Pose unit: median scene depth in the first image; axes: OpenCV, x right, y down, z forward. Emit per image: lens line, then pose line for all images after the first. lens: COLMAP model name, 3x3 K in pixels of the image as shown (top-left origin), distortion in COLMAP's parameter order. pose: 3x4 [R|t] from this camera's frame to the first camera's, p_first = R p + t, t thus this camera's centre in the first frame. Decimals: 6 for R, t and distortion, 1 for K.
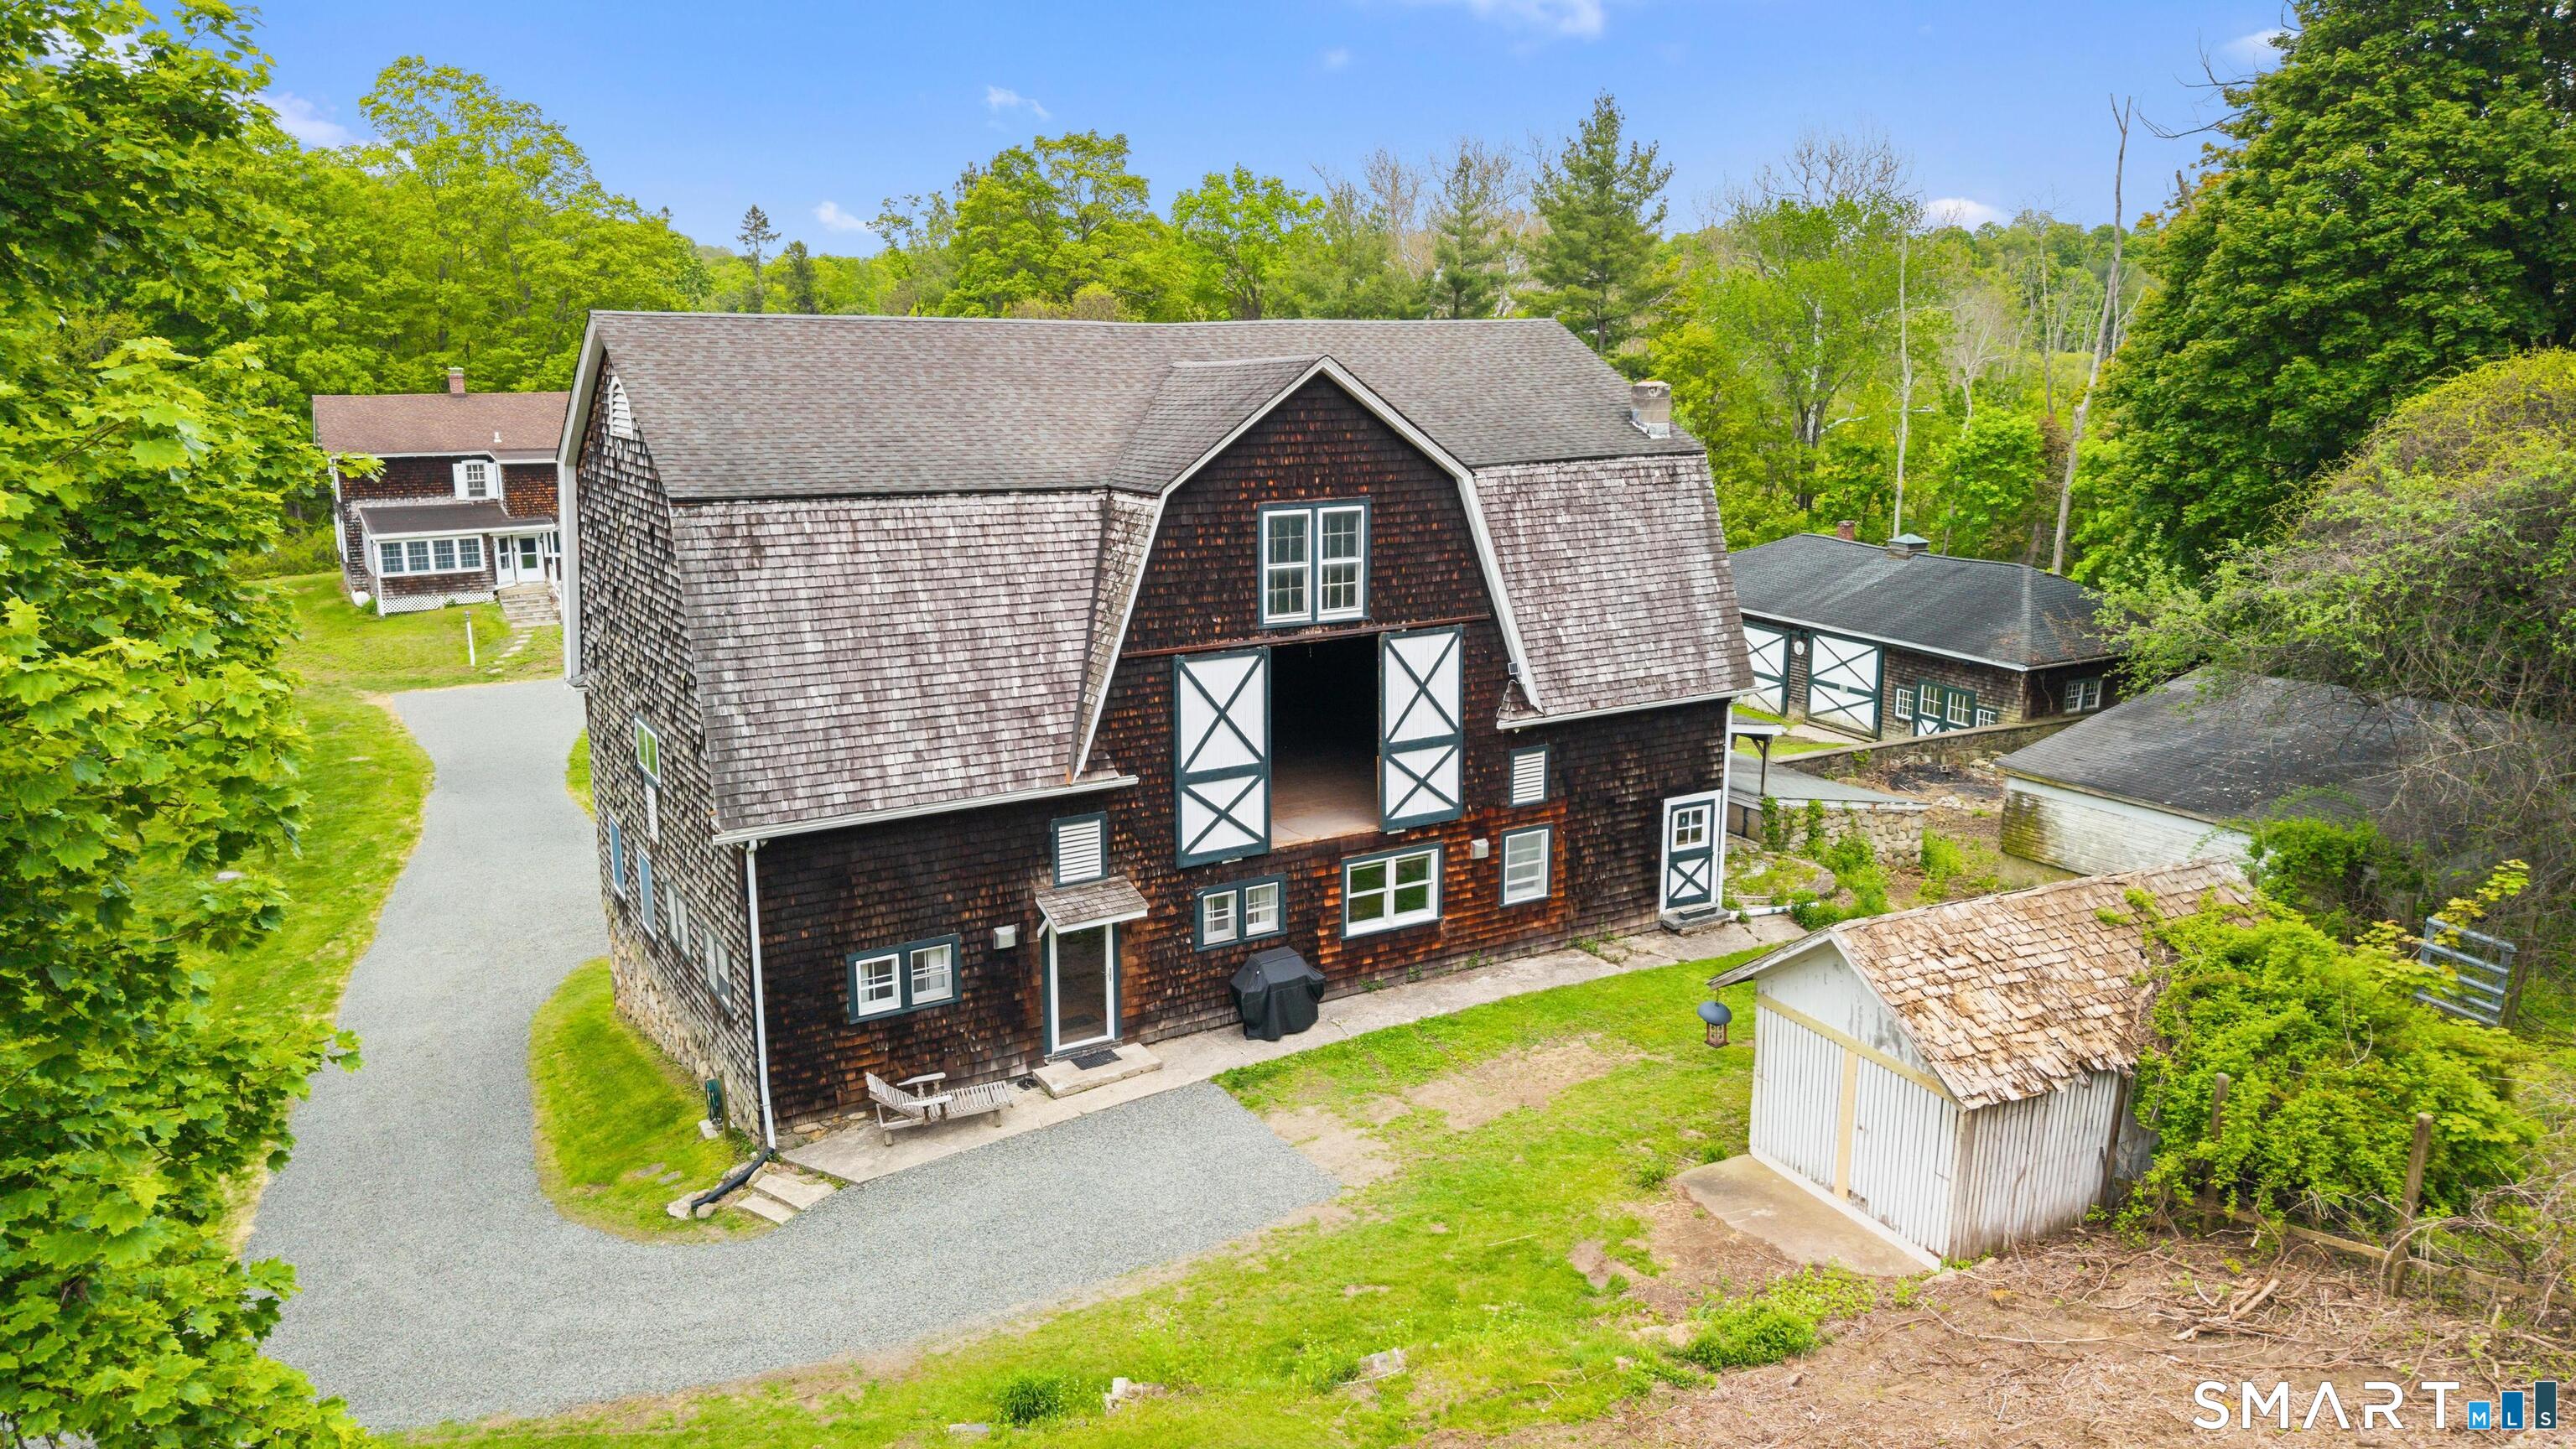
lens RADIAL K [[1911.5, 0, 1288.0], [0, 1911.5, 724.5], [0, 0, 1]] dist [0.045116, -0.000744]
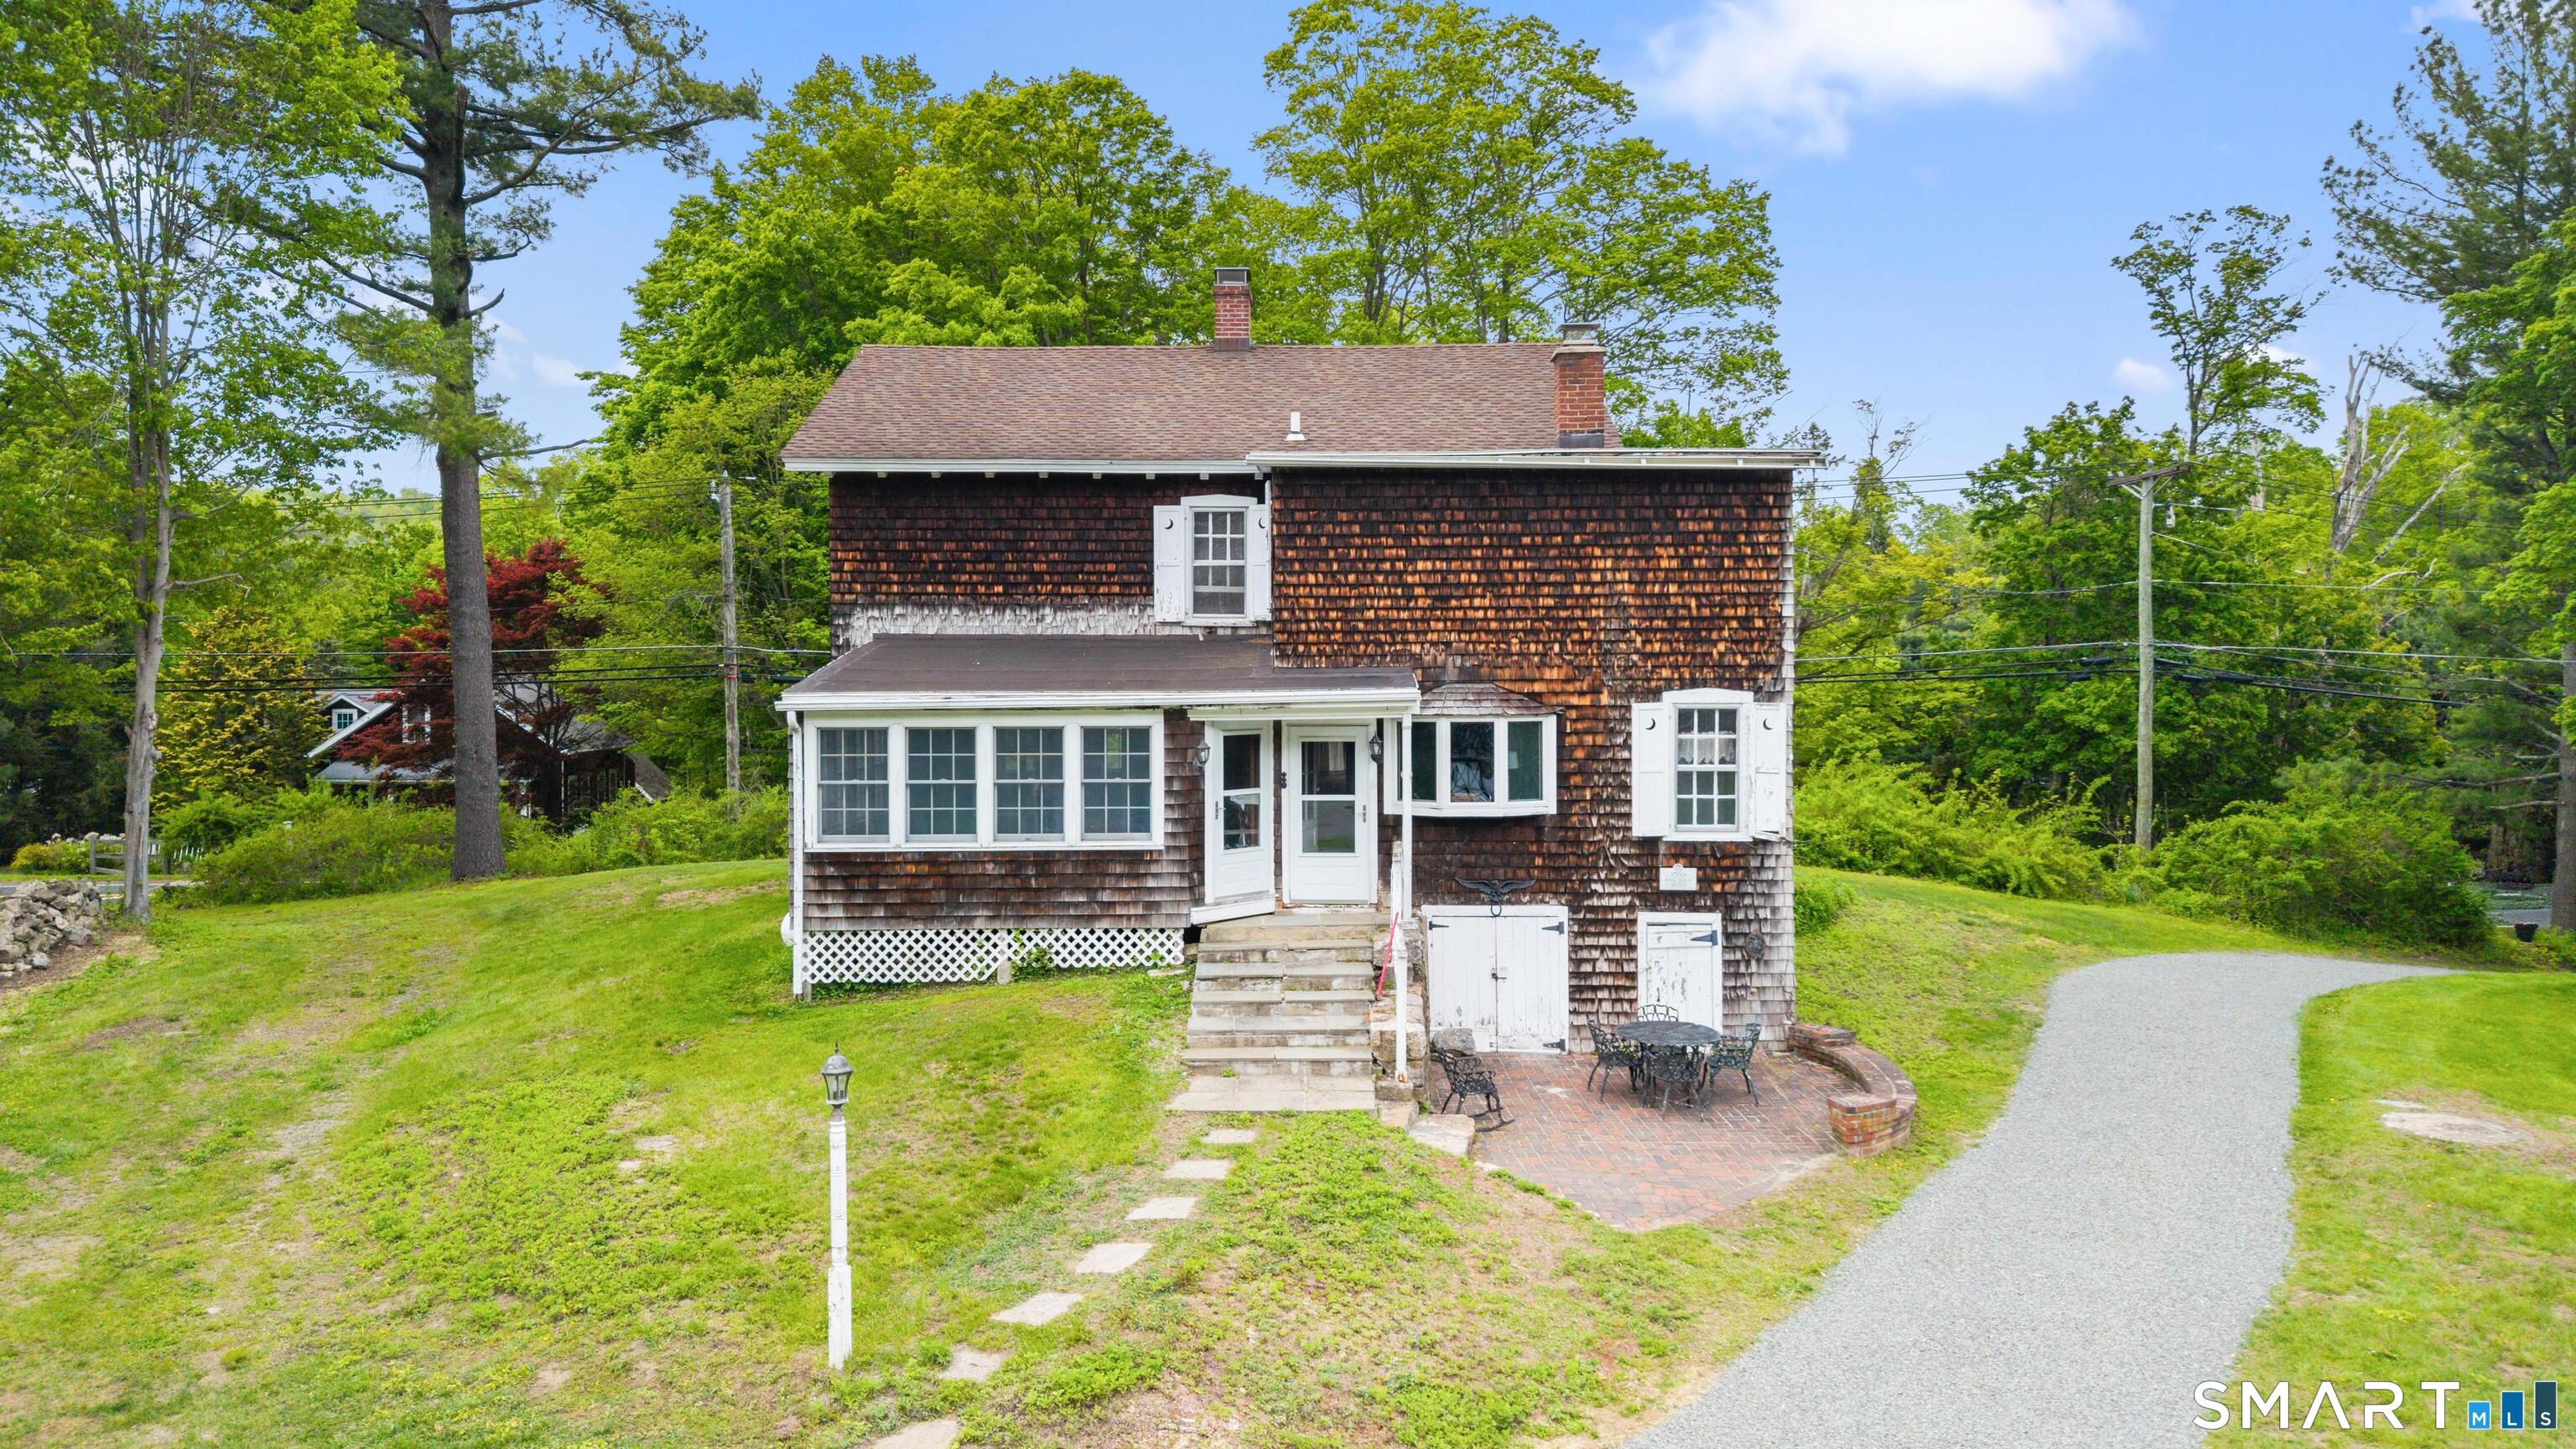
lens RADIAL K [[1911.5, 0, 1288.0], [0, 1911.5, 724.5], [0, 0, 1]] dist [0.045116, -0.000744]
pose [[0.877473, 0.025288, -0.478958, -0.269885], [-0.105178, 0.984448, -0.140714, -0.060247], [0.467951, 0.173849, 0.866486, 0.761658]]
